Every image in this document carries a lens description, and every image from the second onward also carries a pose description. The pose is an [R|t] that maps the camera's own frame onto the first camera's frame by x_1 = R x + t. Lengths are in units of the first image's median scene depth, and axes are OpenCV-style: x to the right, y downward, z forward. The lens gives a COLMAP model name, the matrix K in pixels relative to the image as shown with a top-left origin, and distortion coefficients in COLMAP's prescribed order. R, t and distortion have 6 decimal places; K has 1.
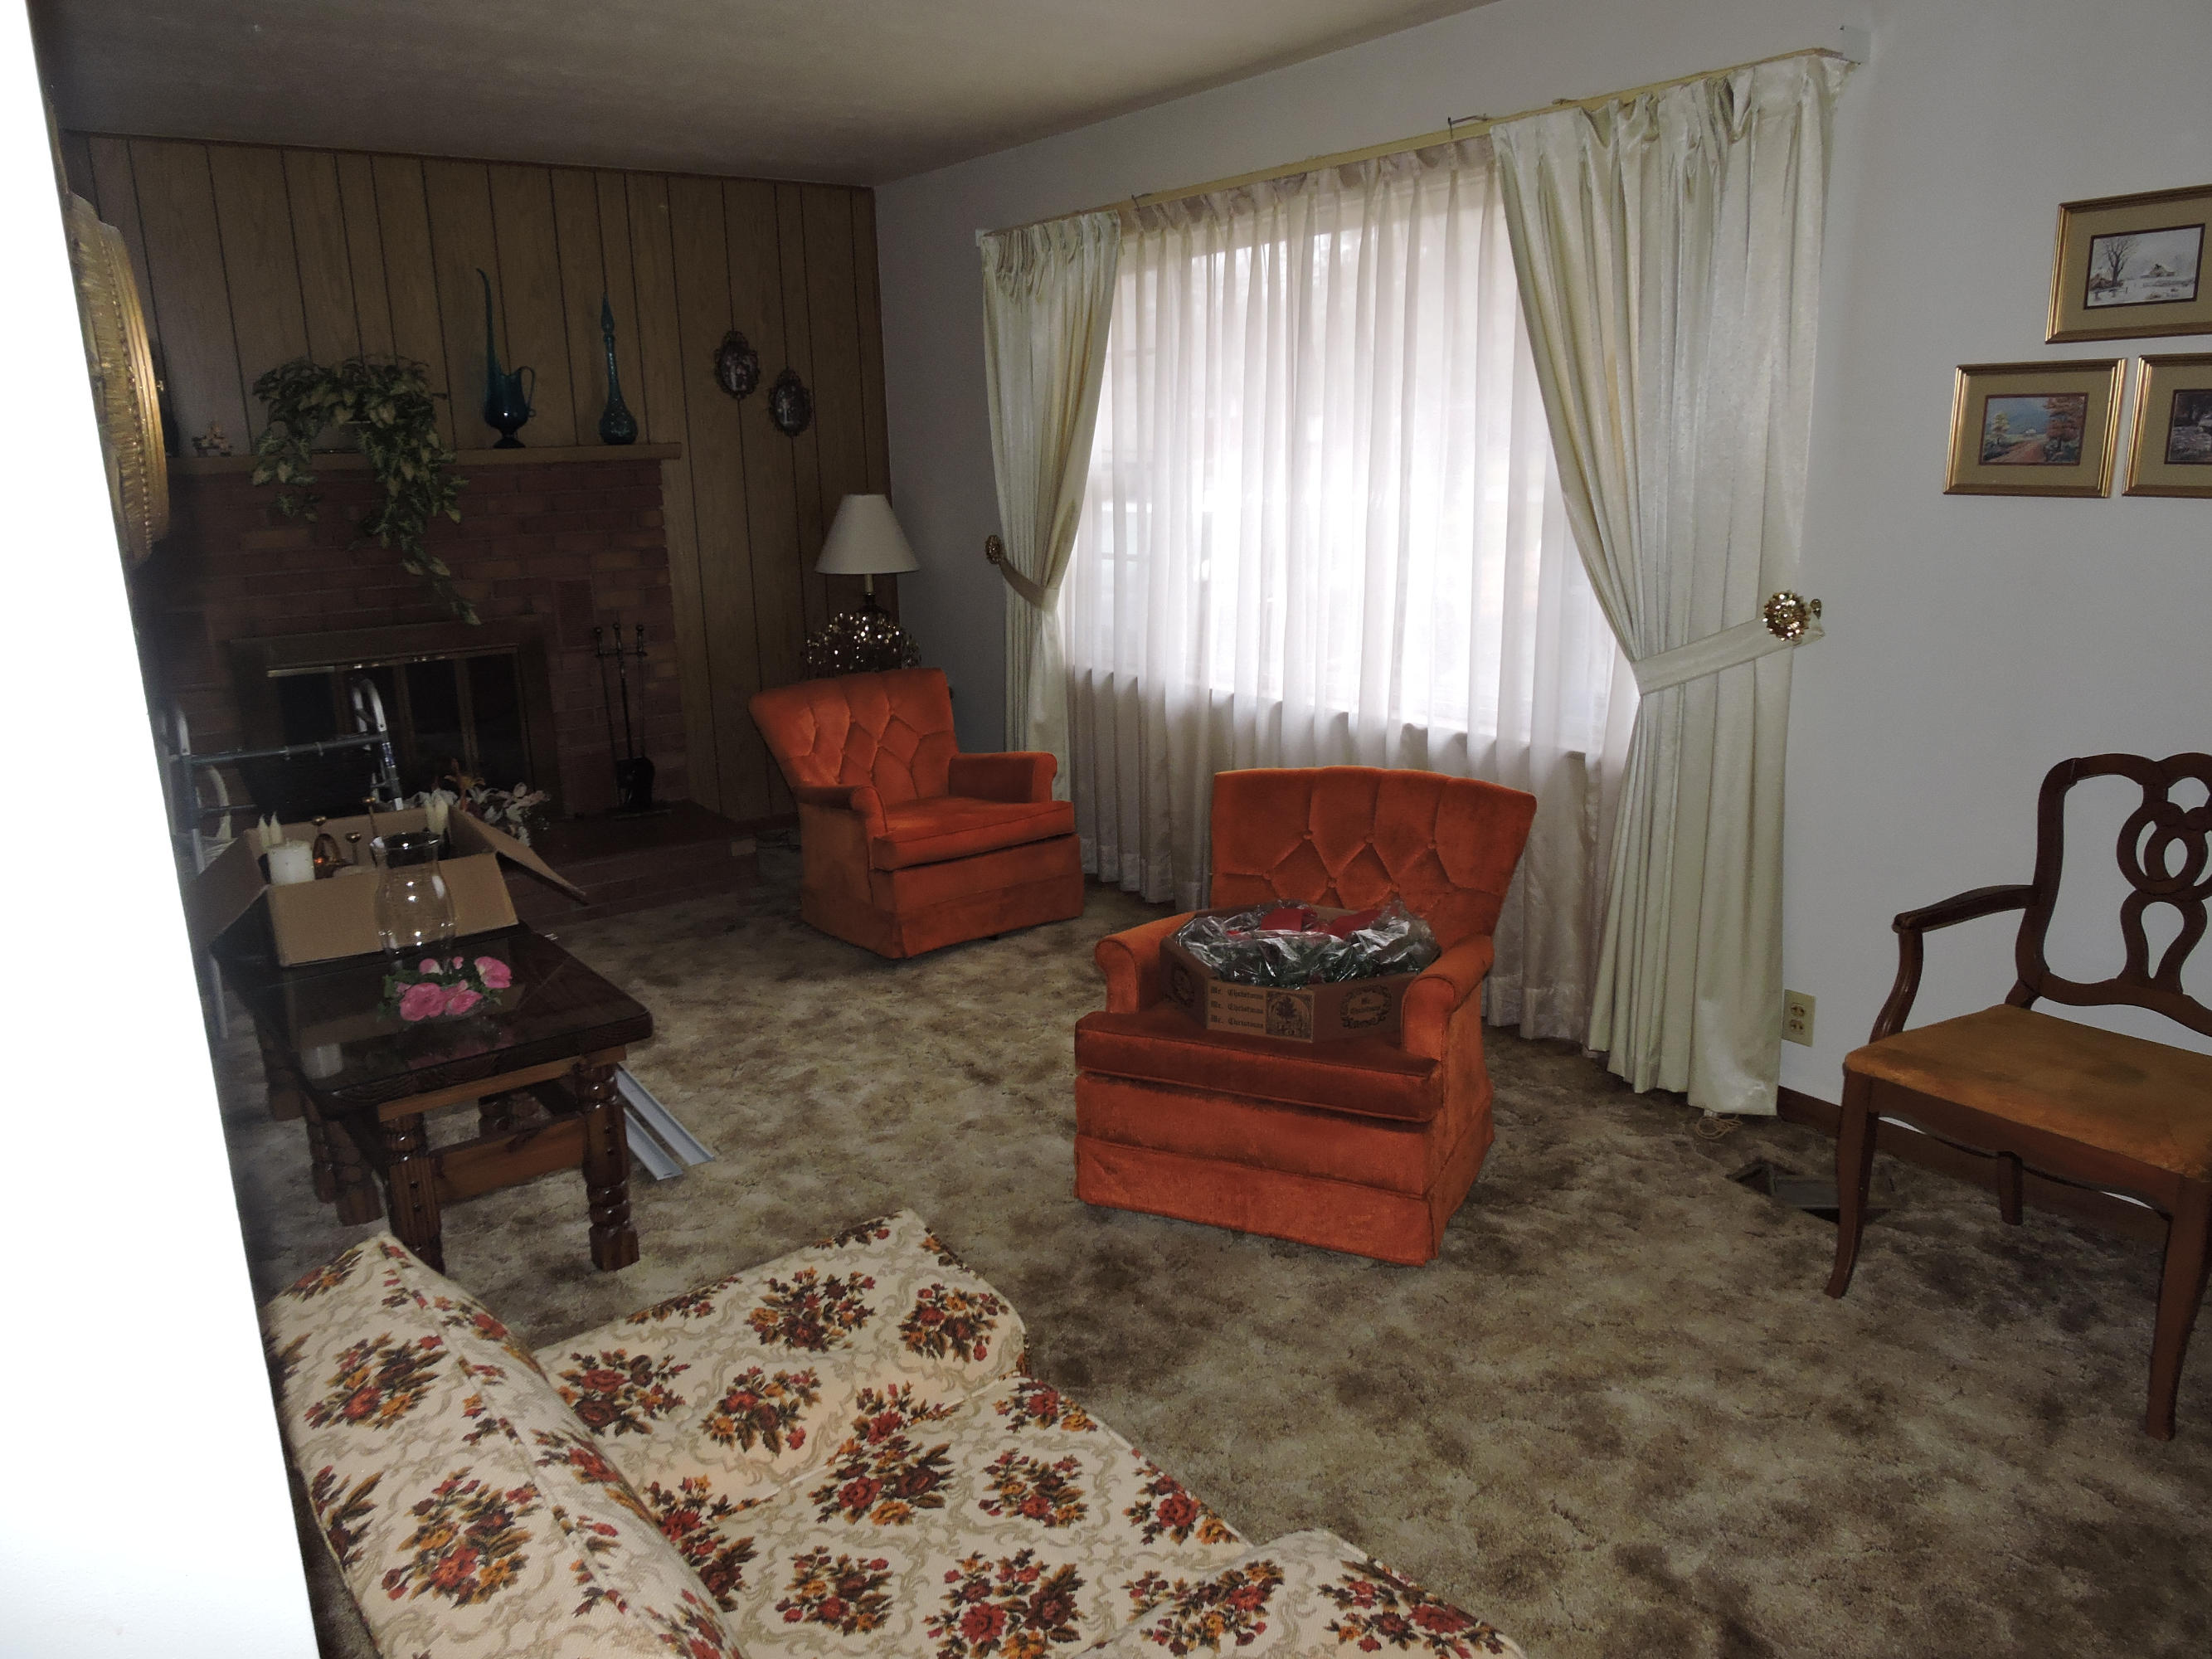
lens RADIAL K [[1557.9, 0, 1106.0], [0, 1557.9, 829.5], [0, 0, 1]] dist [-0.006396, -0.001249]
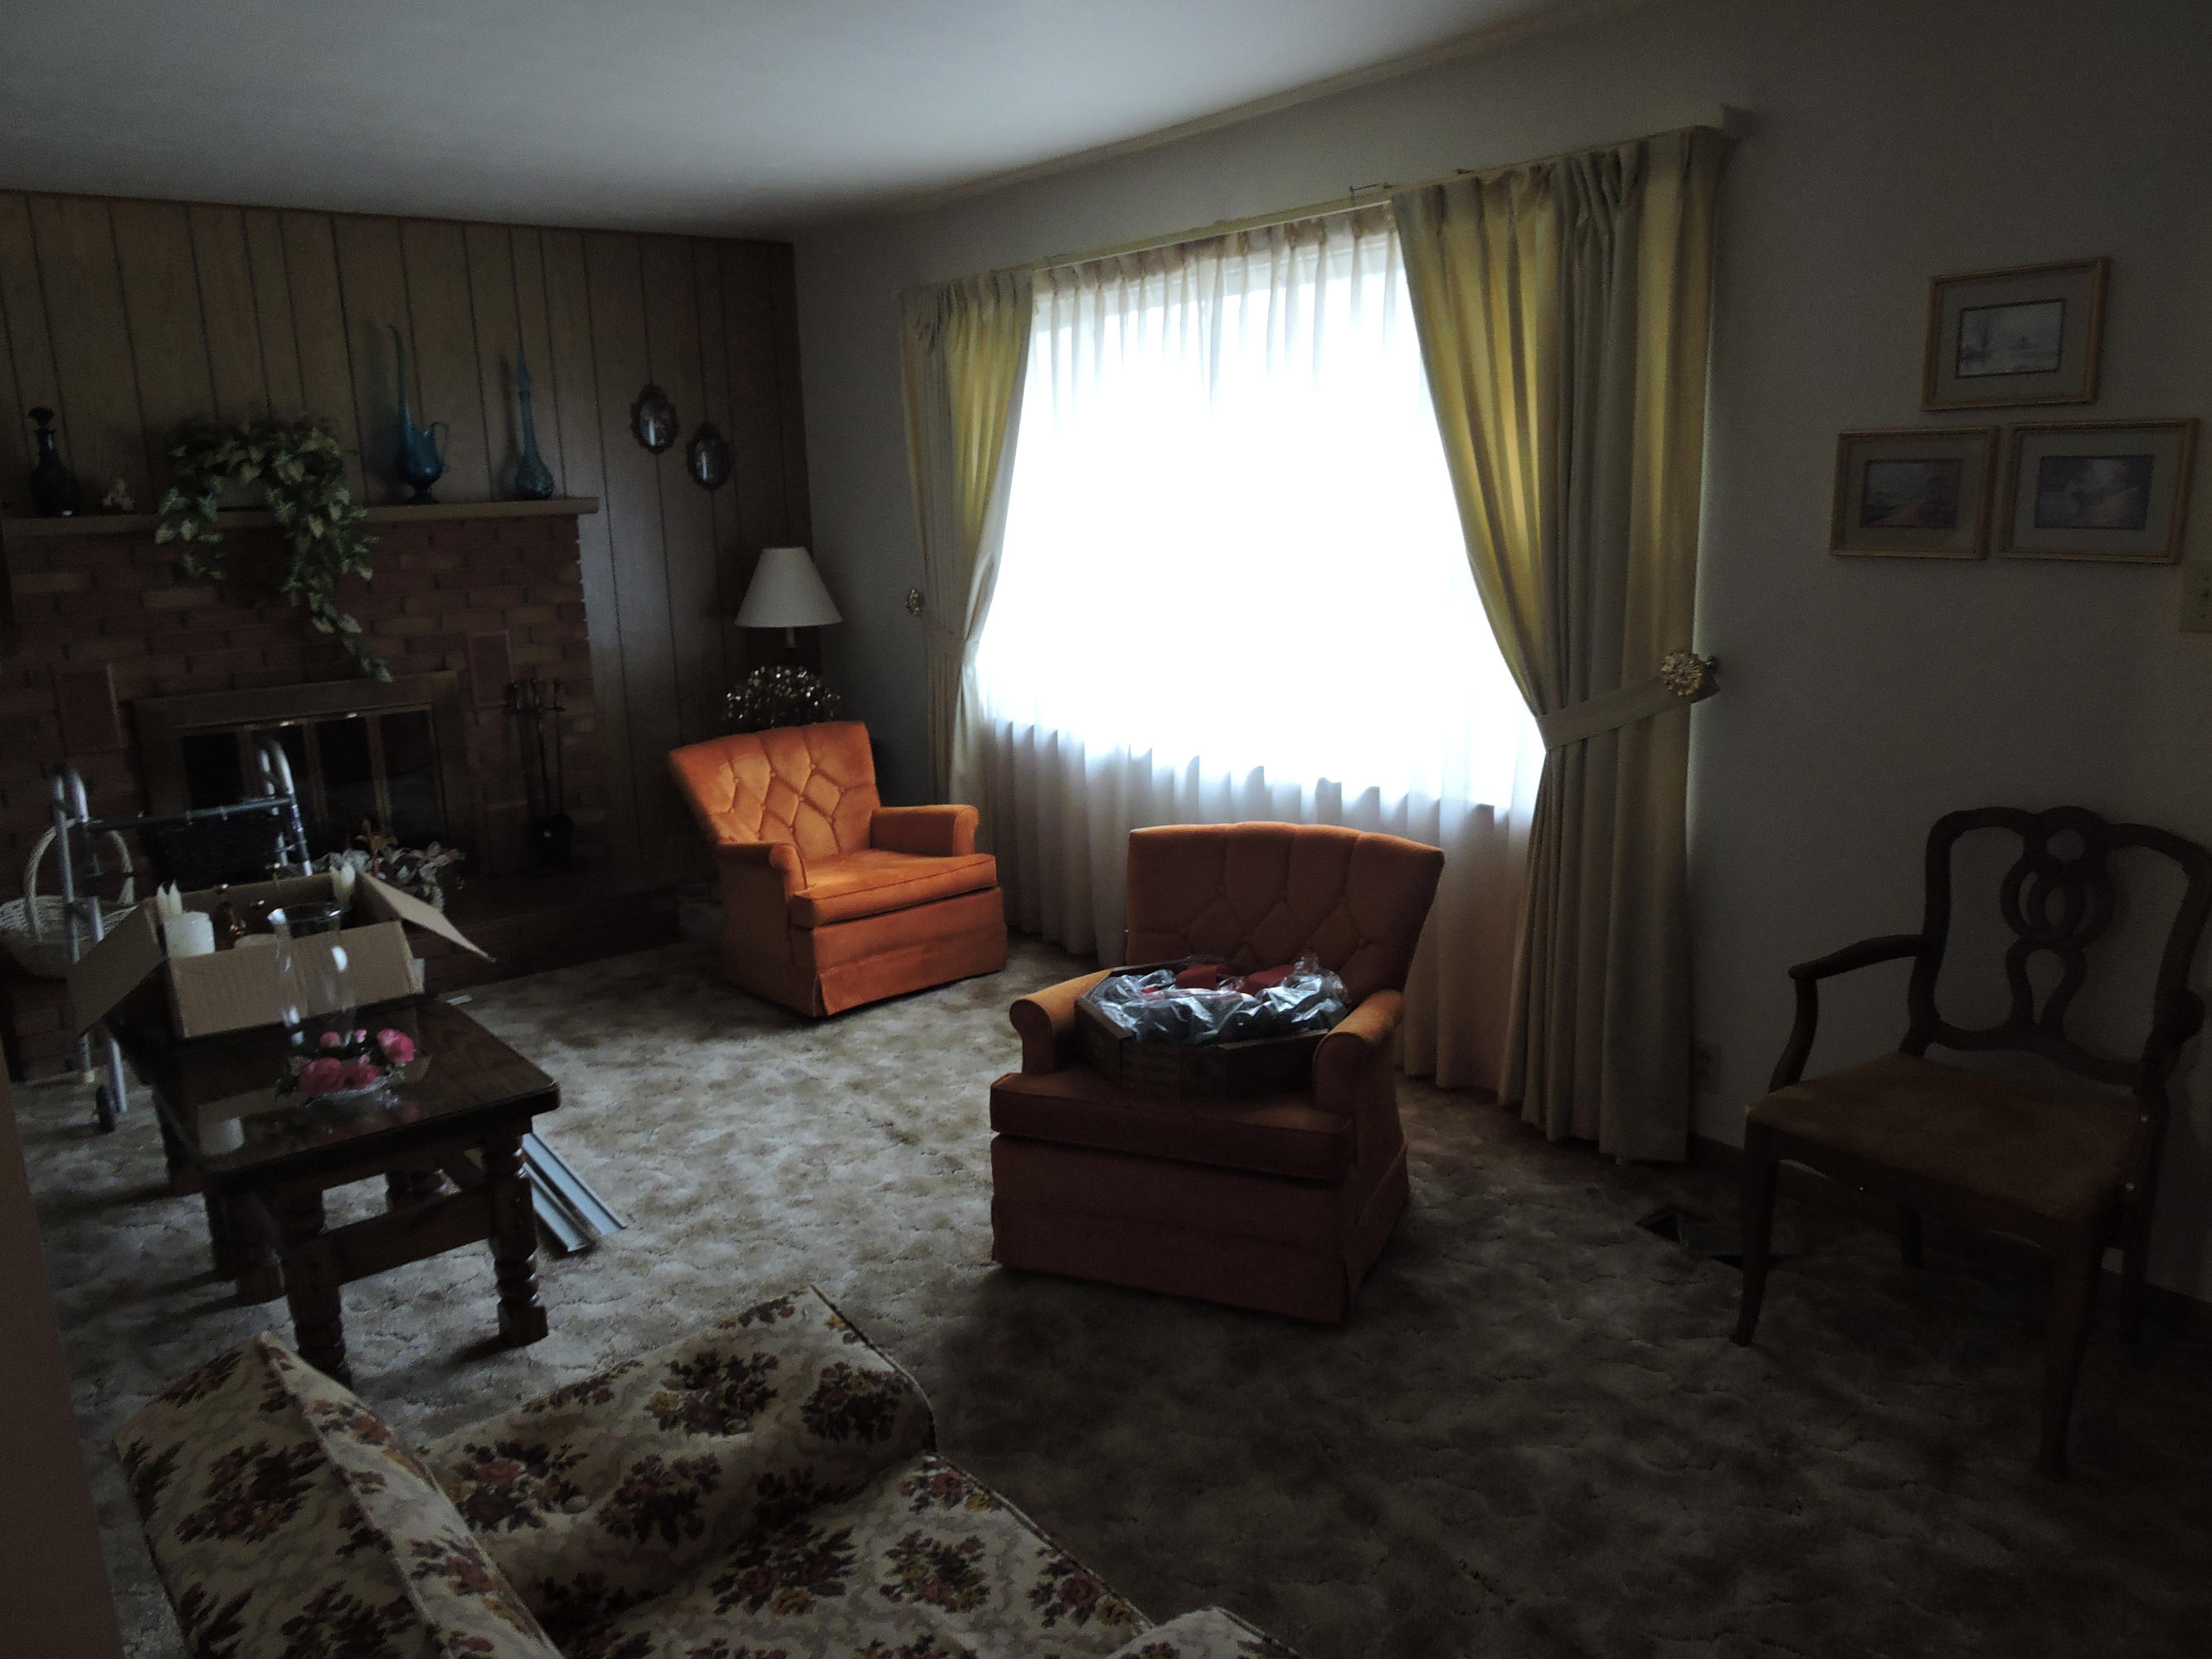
lens RADIAL K [[1557.9, 0, 1106.0], [0, 1557.9, 829.5], [0, 0, 1]] dist [-0.006396, -0.001249]
pose [[0.999091, -0.011537, 0.041027, 0.015778], [0.012550, 0.999621, -0.024504, -0.014595], [-0.040728, 0.024997, 0.998858, -0.005170]]
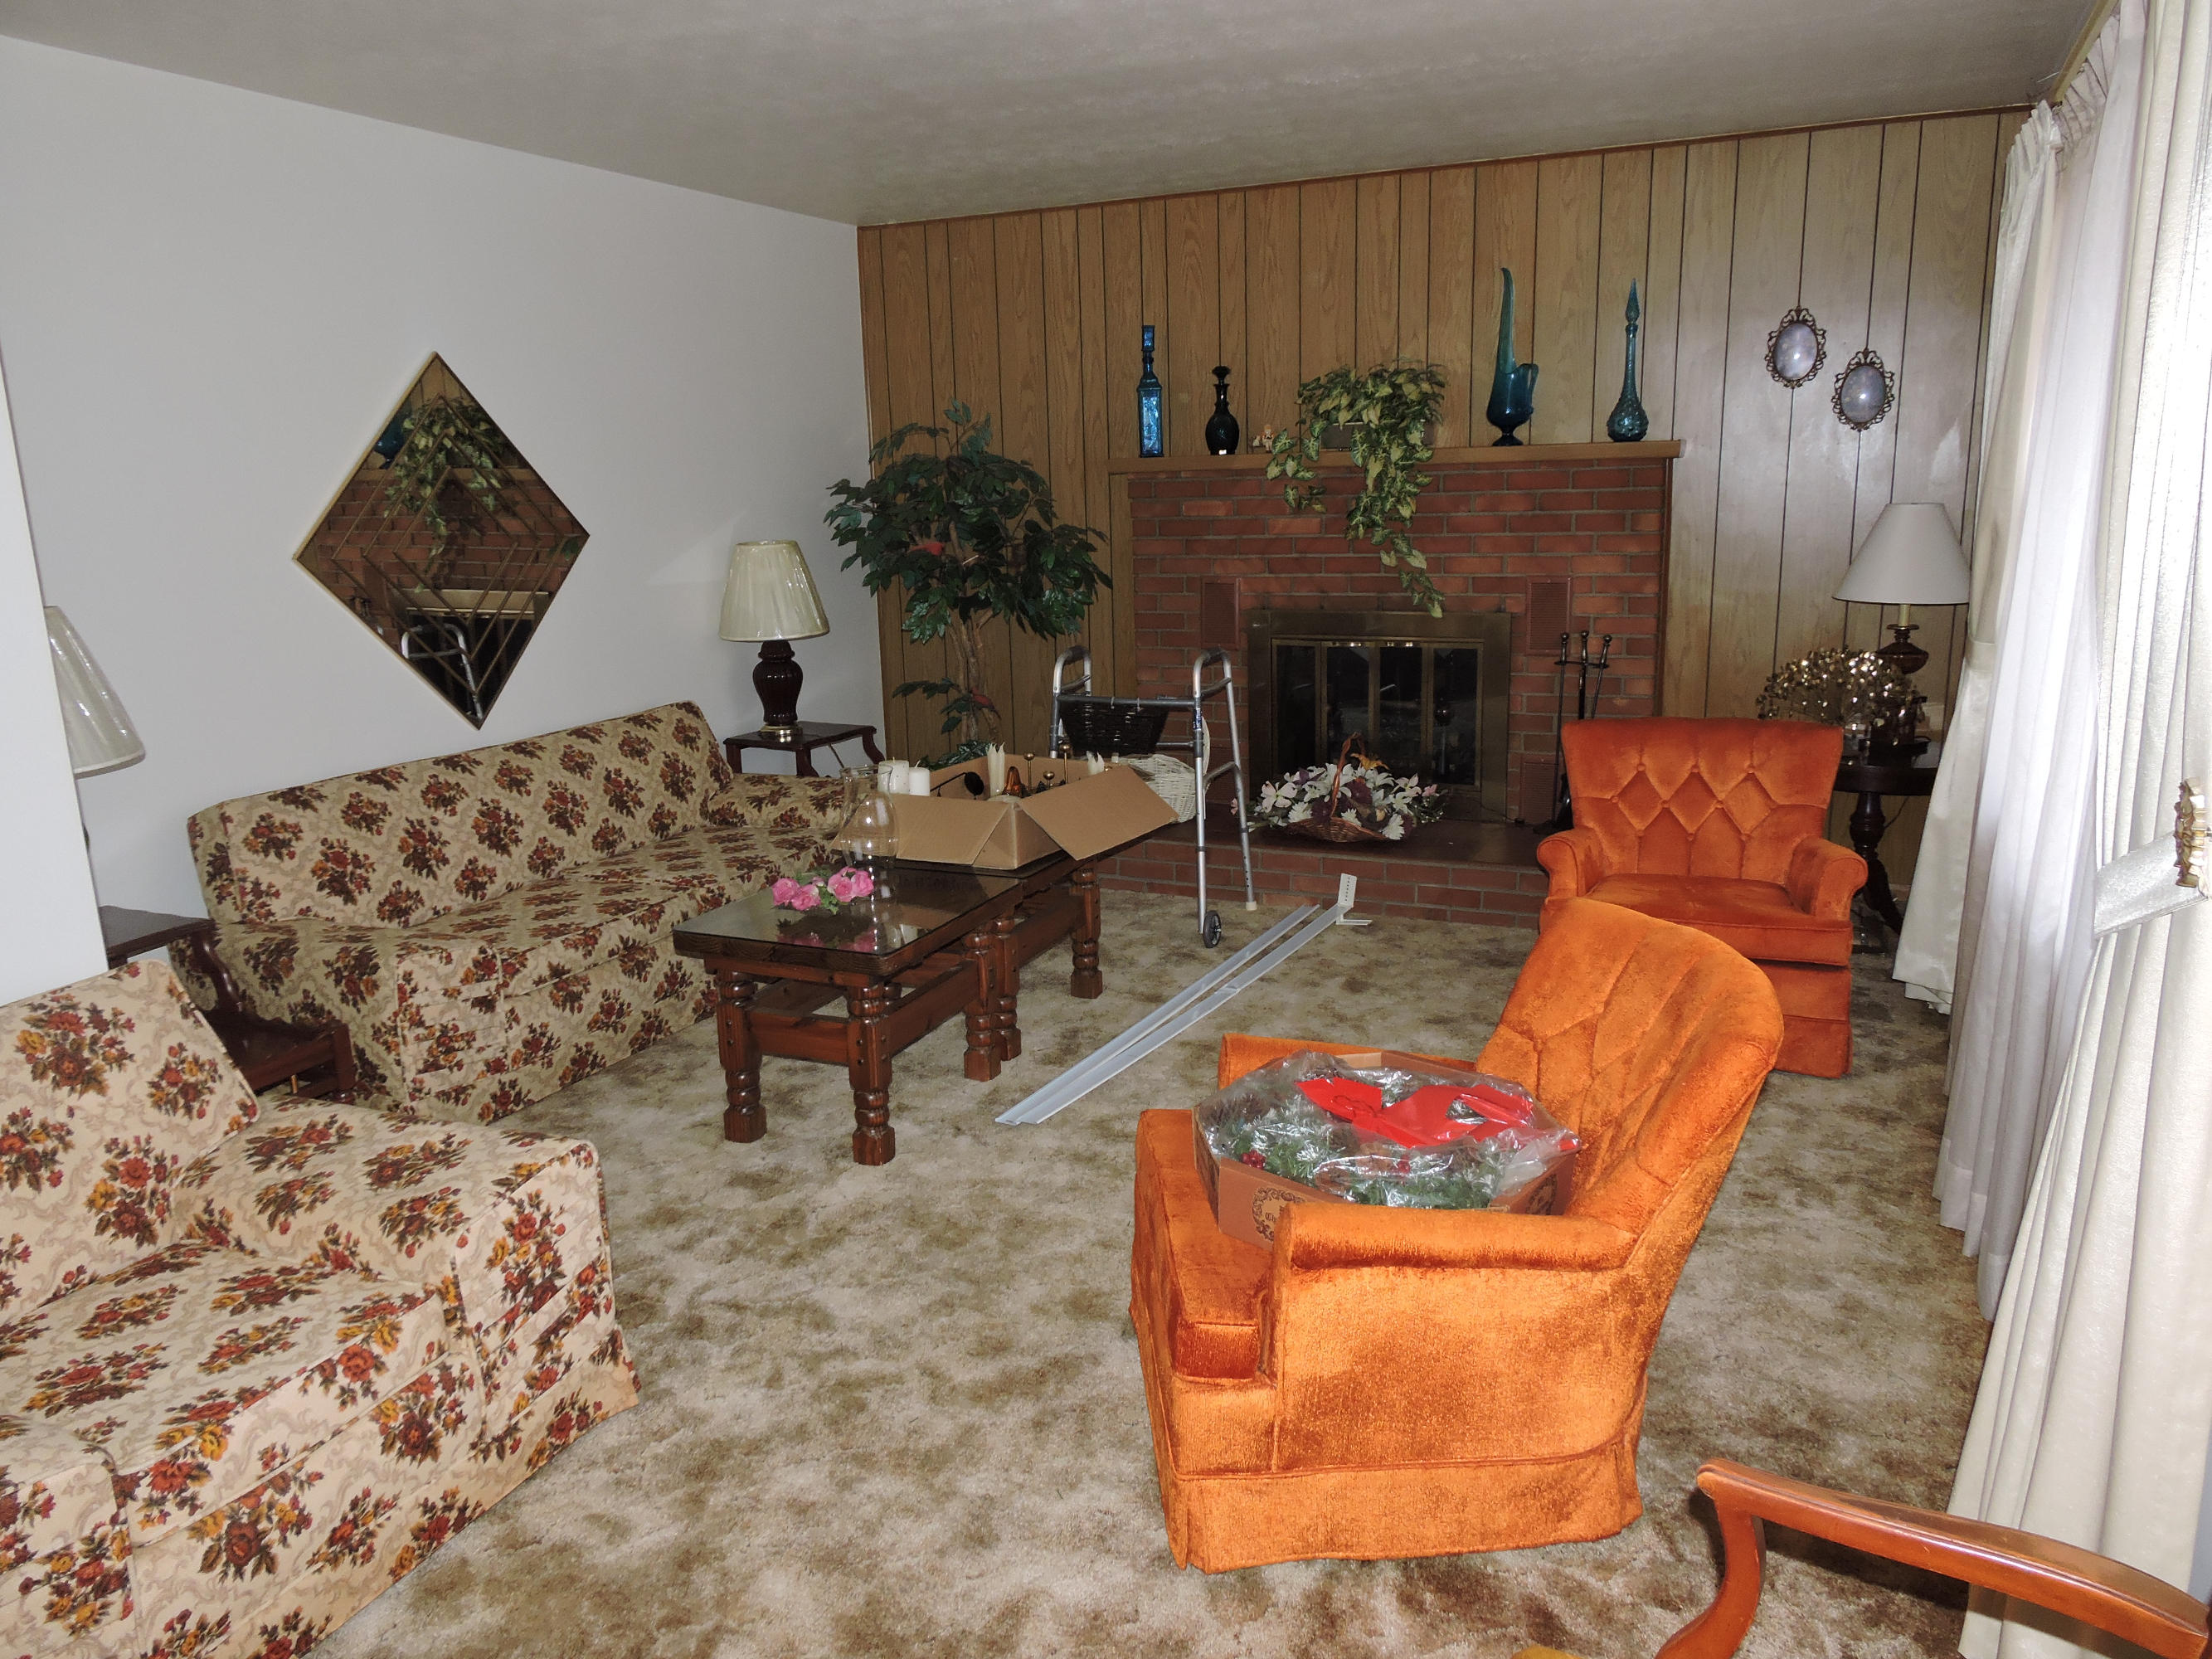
lens RADIAL K [[1557.9, 0, 1106.0], [0, 1557.9, 829.5], [0, 0, 1]] dist [-0.006396, -0.001249]
pose [[0.496249, 0.204573, -0.843734, 0.693754], [-0.201016, 0.972507, 0.117566, -0.129563], [0.844588, 0.111262, 0.523729, 0.519557]]
